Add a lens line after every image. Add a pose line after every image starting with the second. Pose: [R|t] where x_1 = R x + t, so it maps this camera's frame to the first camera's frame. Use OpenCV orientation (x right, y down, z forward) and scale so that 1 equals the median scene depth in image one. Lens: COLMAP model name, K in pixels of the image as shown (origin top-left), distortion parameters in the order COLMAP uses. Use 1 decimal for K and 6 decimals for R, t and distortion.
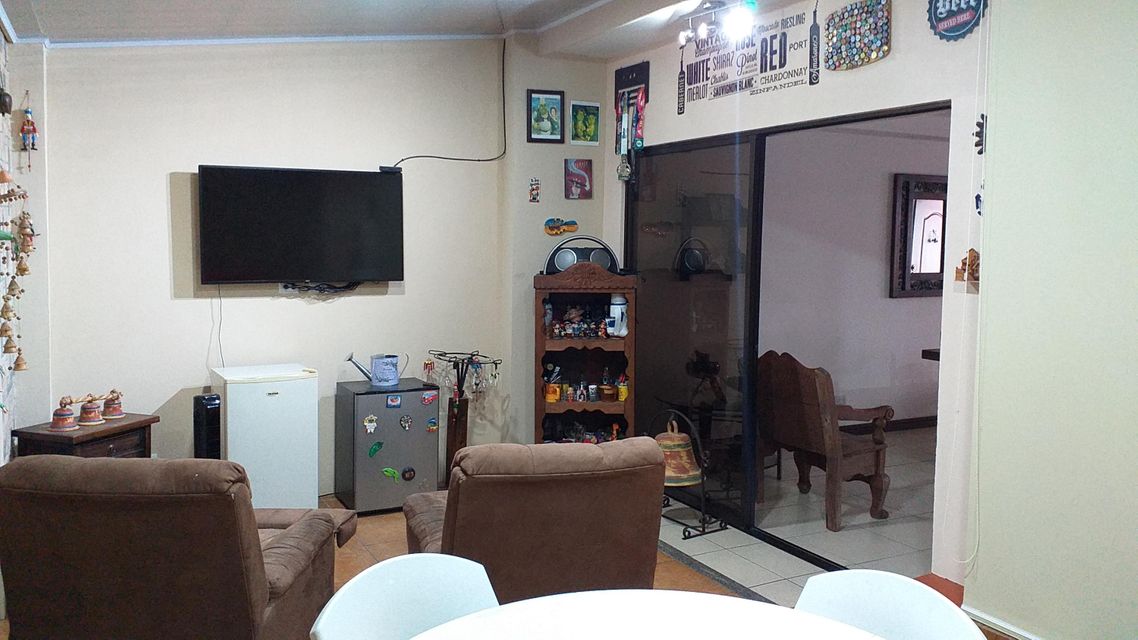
lens RADIAL K [[867.8, 0, 573.7], [0, 867.8, 321.7], [0, 0, 1]] dist [-0.006906, -0.033735]
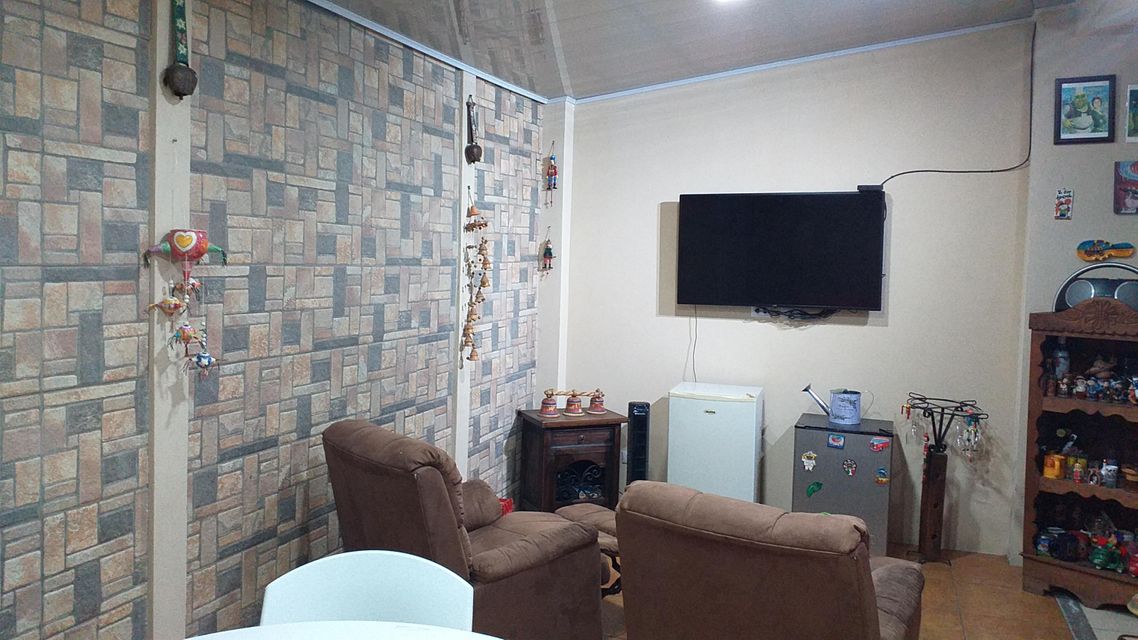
lens RADIAL K [[867.8, 0, 551.9], [0, 867.8, 296.2], [0, 0, 1]] dist [-0.006906, -0.033735]
pose [[0.638631, 0.038302, -0.768560, 0.275182], [-0.085180, 0.996141, -0.021137, -0.014212], [0.764784, 0.078965, 0.639429, 0.164233]]
